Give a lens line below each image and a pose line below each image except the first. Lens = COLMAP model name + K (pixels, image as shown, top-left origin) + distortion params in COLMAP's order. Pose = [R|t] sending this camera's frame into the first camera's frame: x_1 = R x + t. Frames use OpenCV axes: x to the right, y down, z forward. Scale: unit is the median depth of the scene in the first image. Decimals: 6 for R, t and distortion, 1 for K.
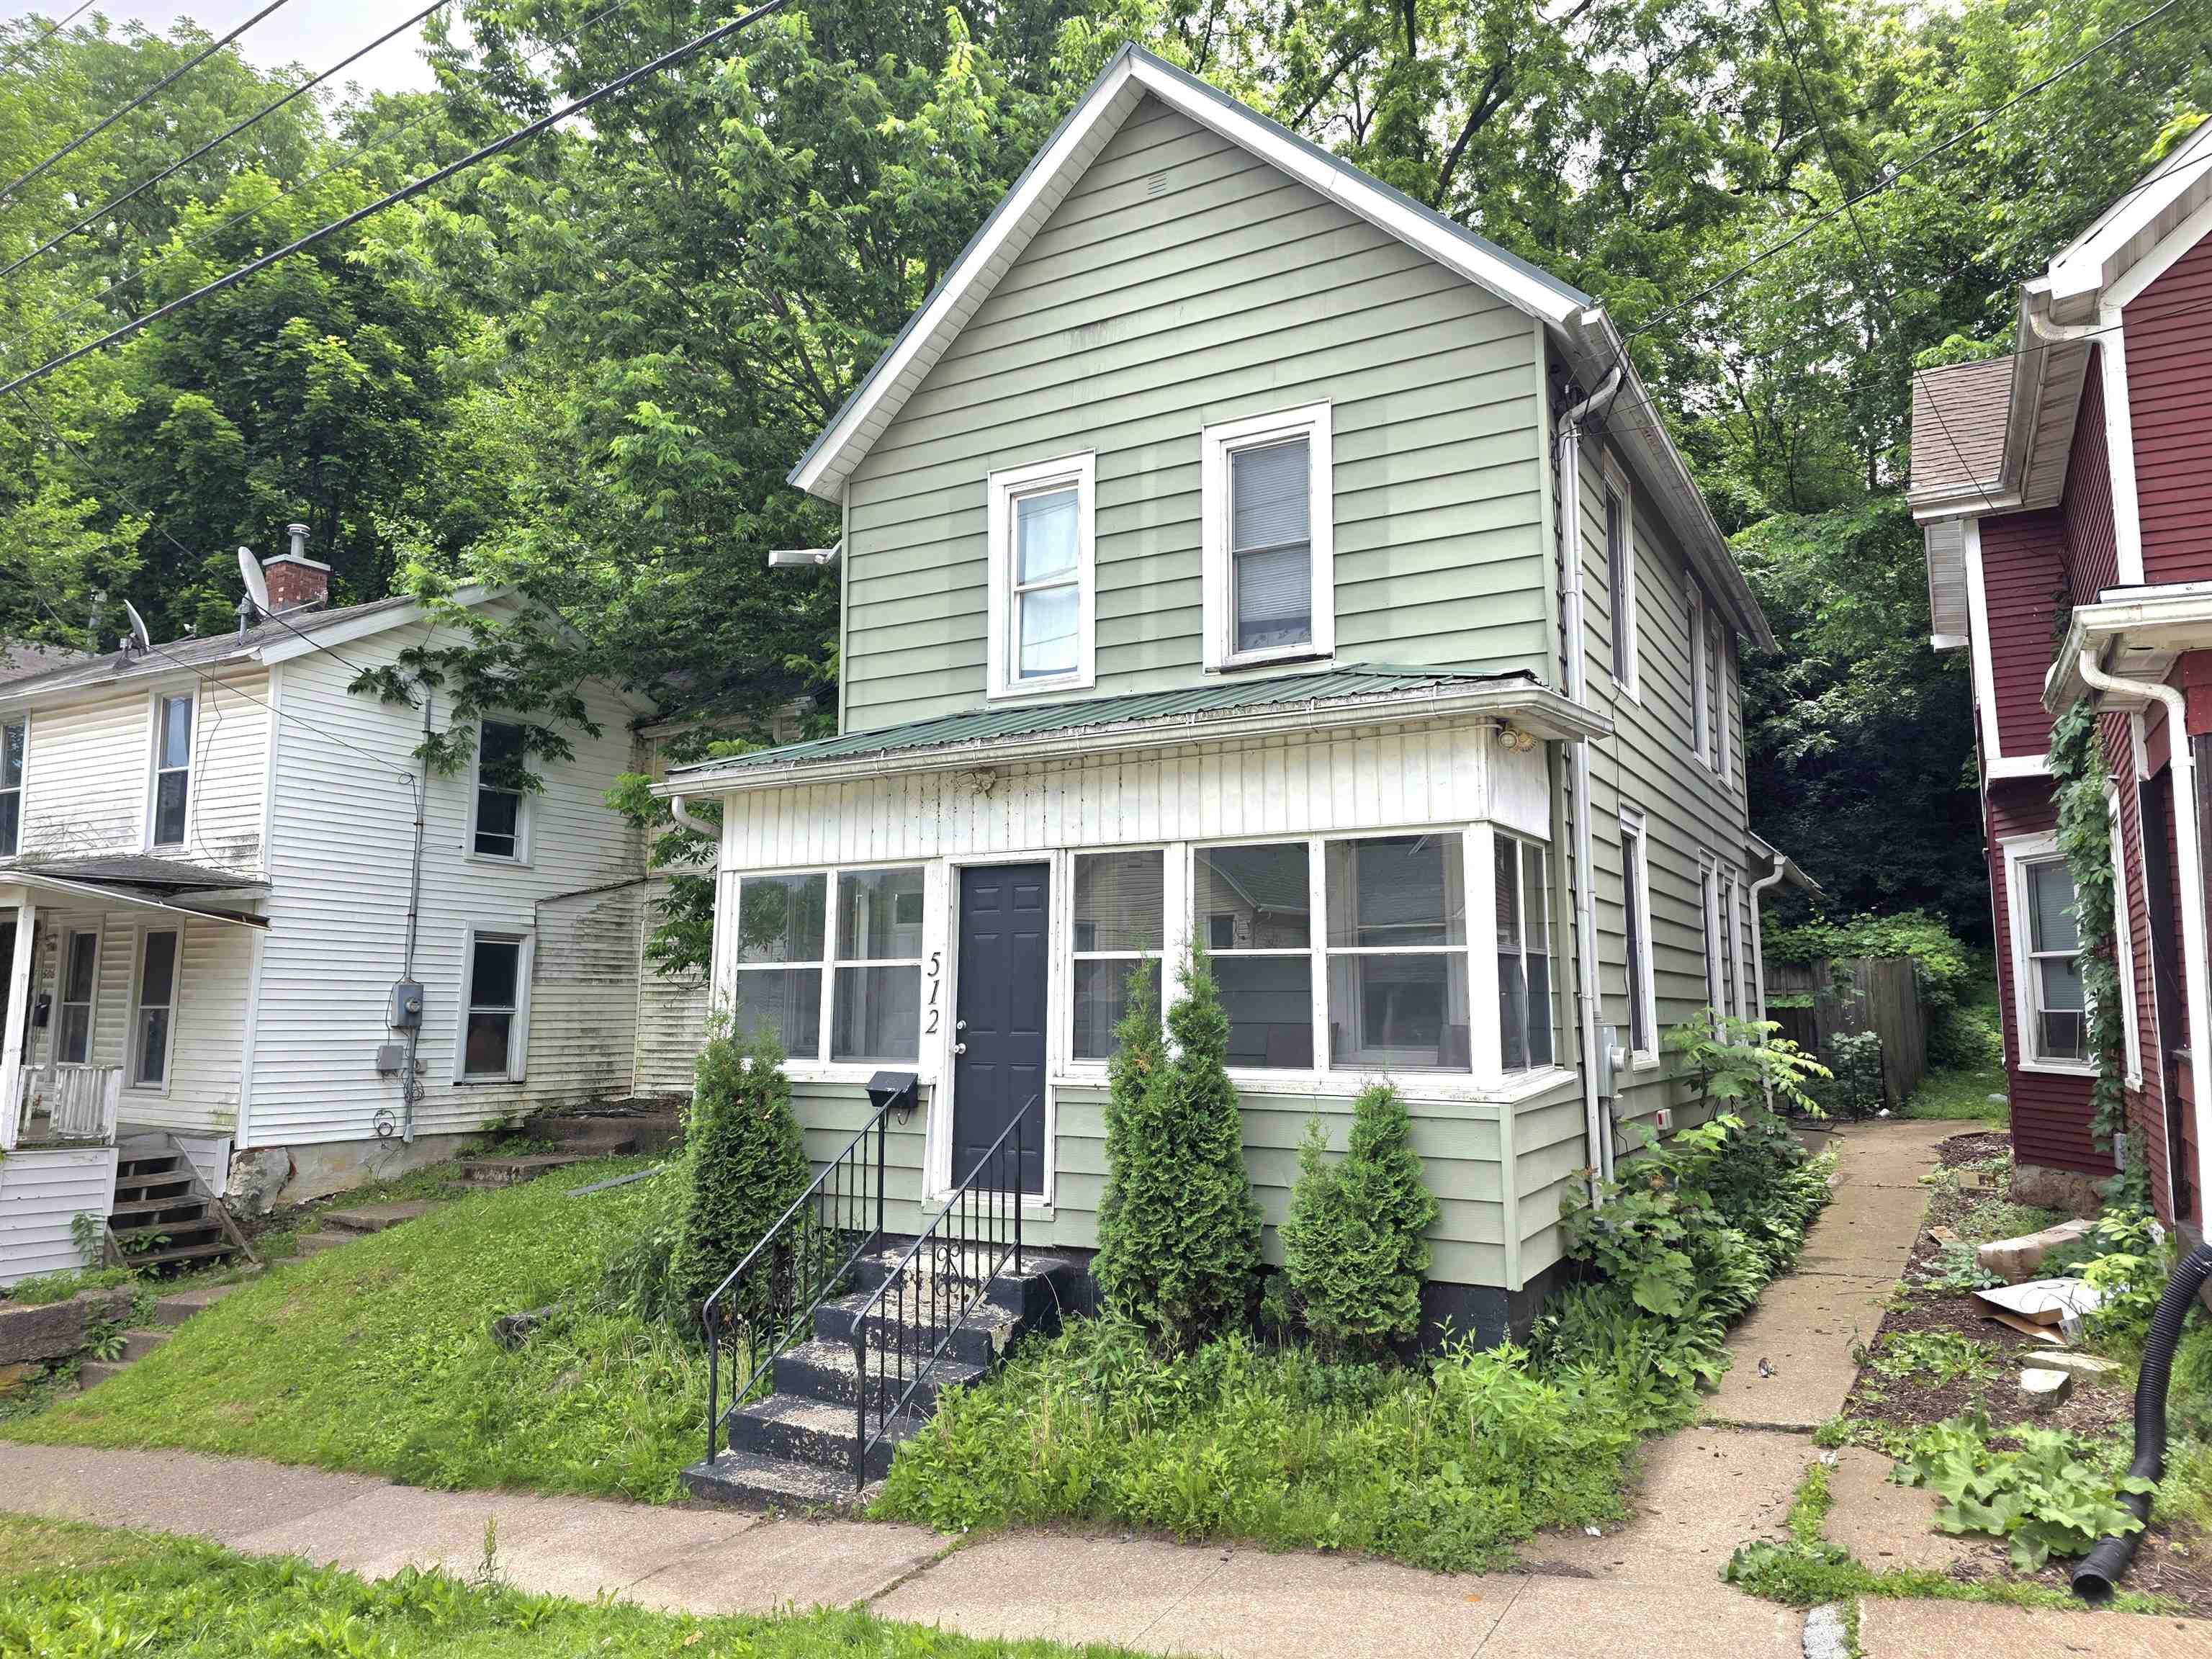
lens RADIAL K [[1484.4, 0, 1064.3], [0, 1484.4, 824.4], [0, 0, 1]] dist [0.030534, -0.000743]
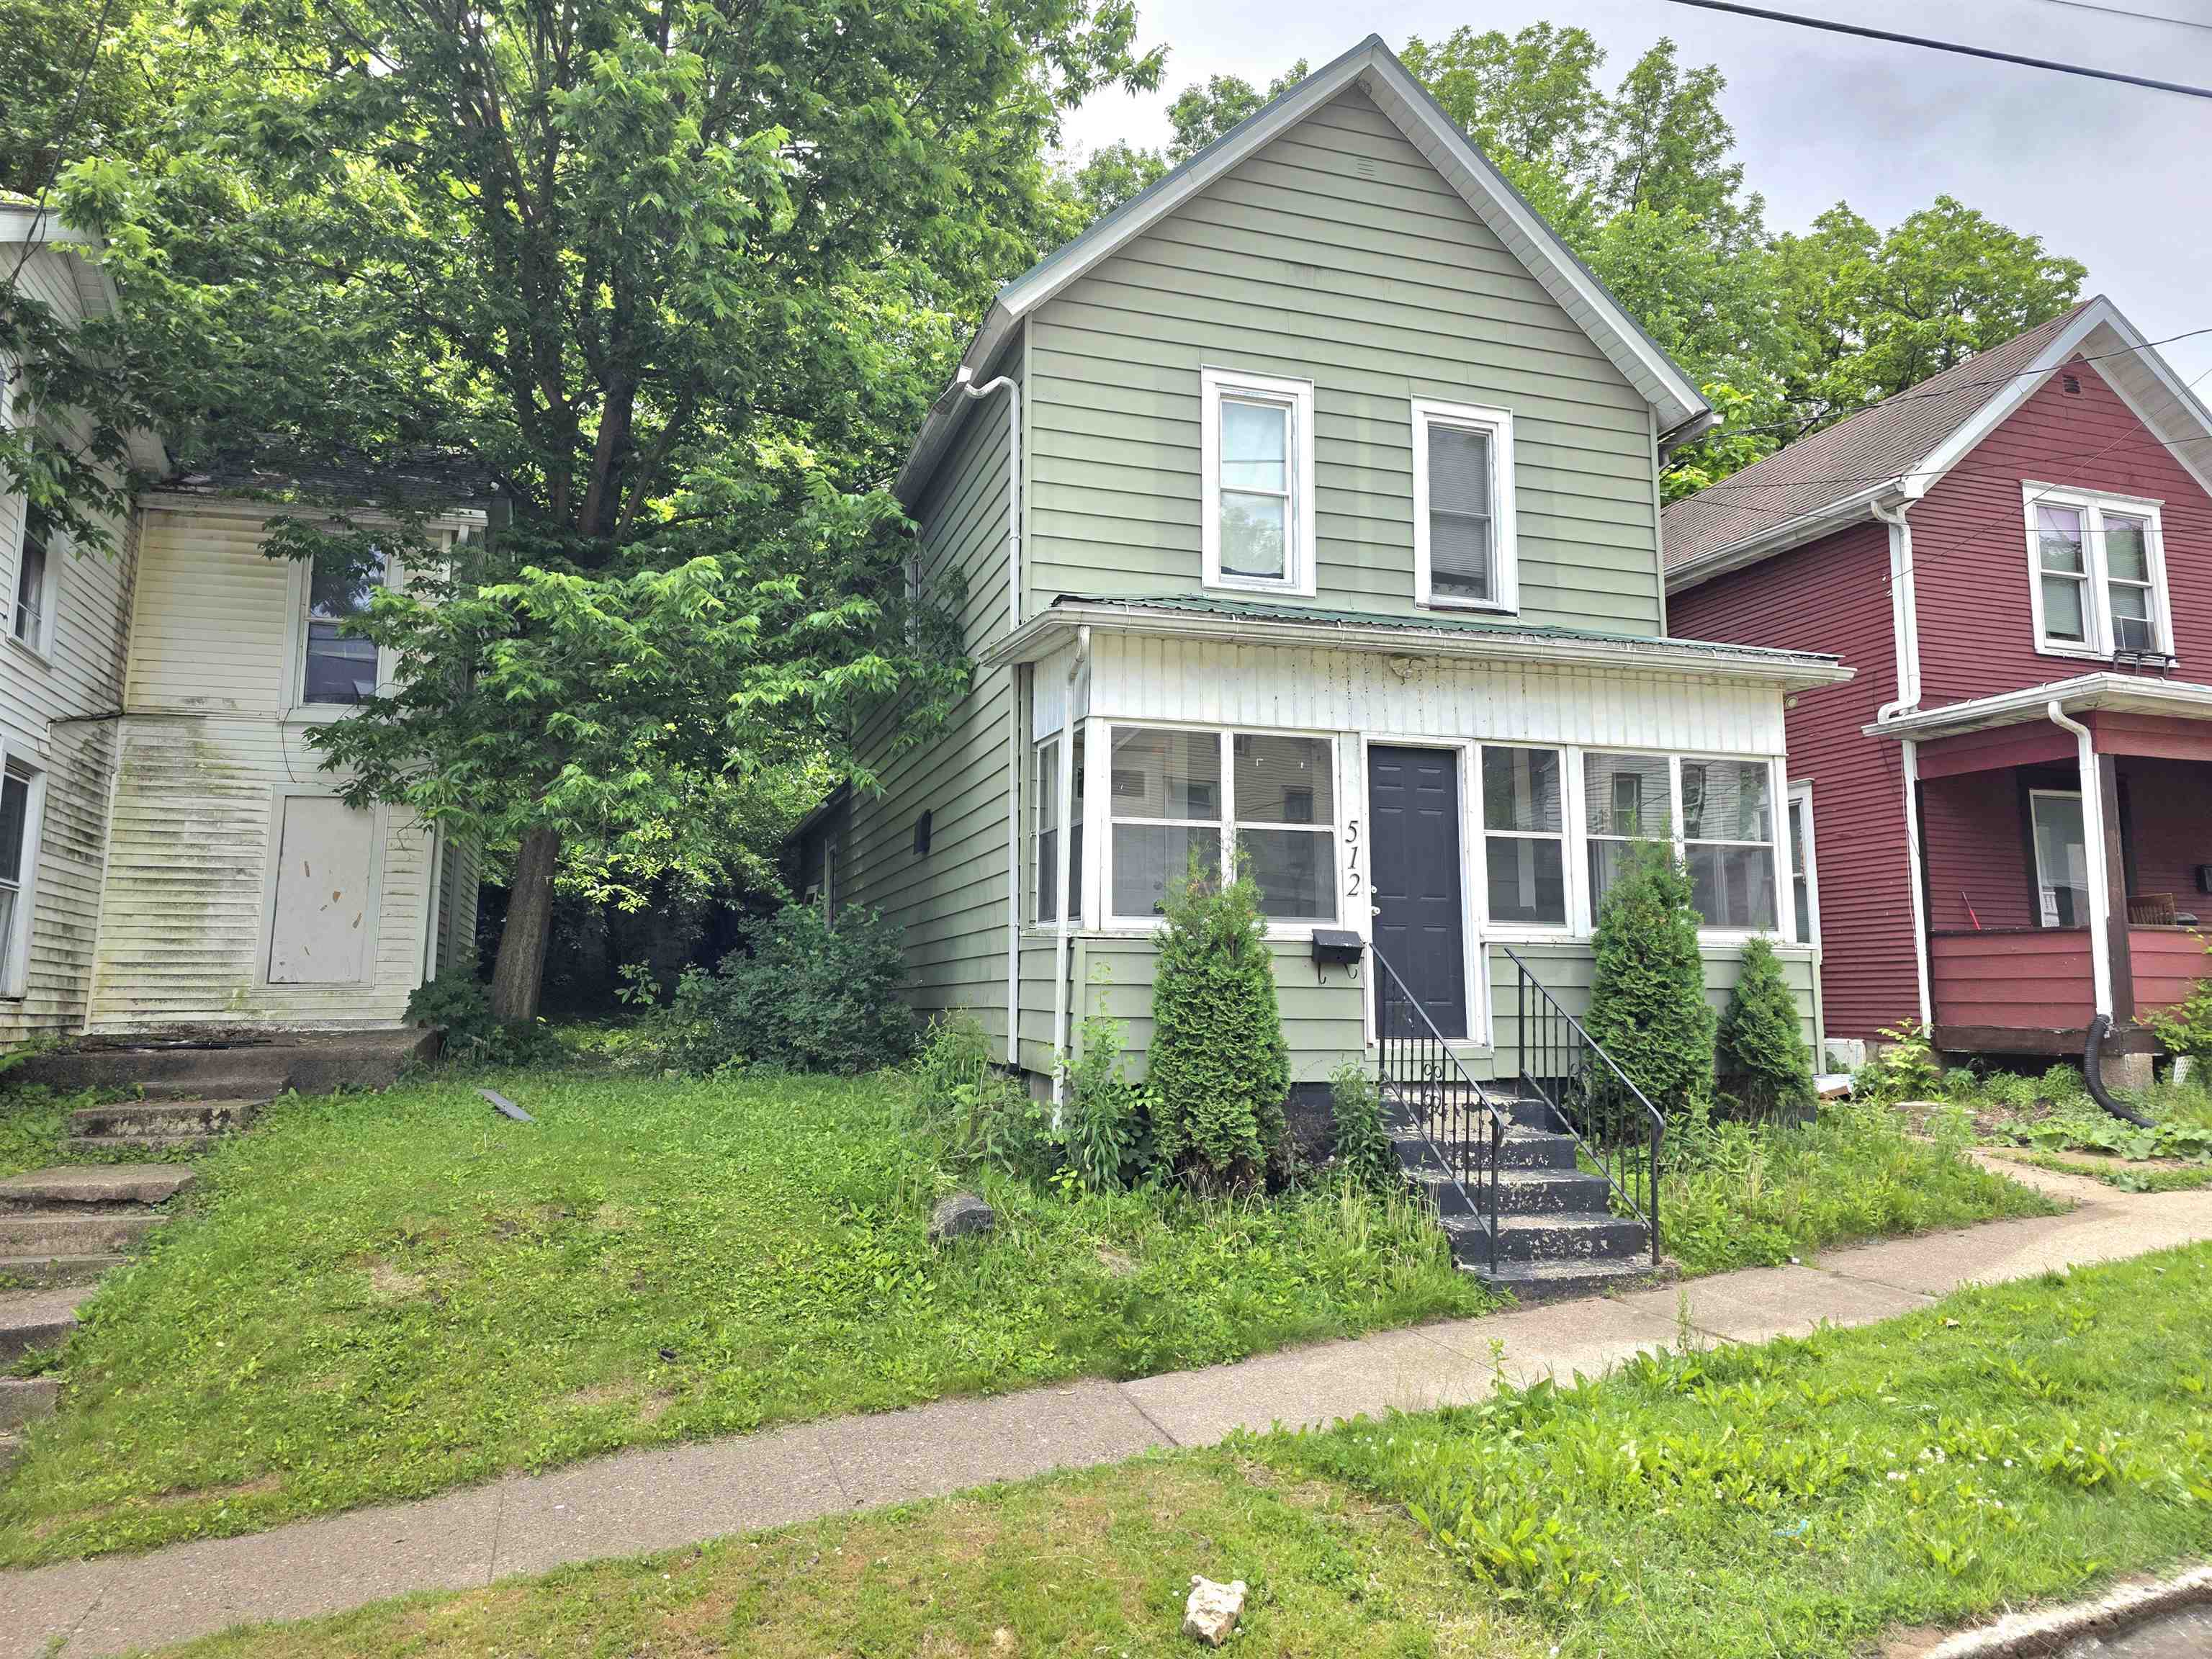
lens RADIAL K [[1484.4, 0, 1064.3], [0, 1484.4, 824.4], [0, 0, 1]] dist [0.030534, -0.000743]
pose [[0.668675, 0.086477, 0.738509, -1.013102], [-0.099268, 0.994705, -0.026596, 0.137870], [-0.736898, -0.055526, 0.673719, 0.431047]]
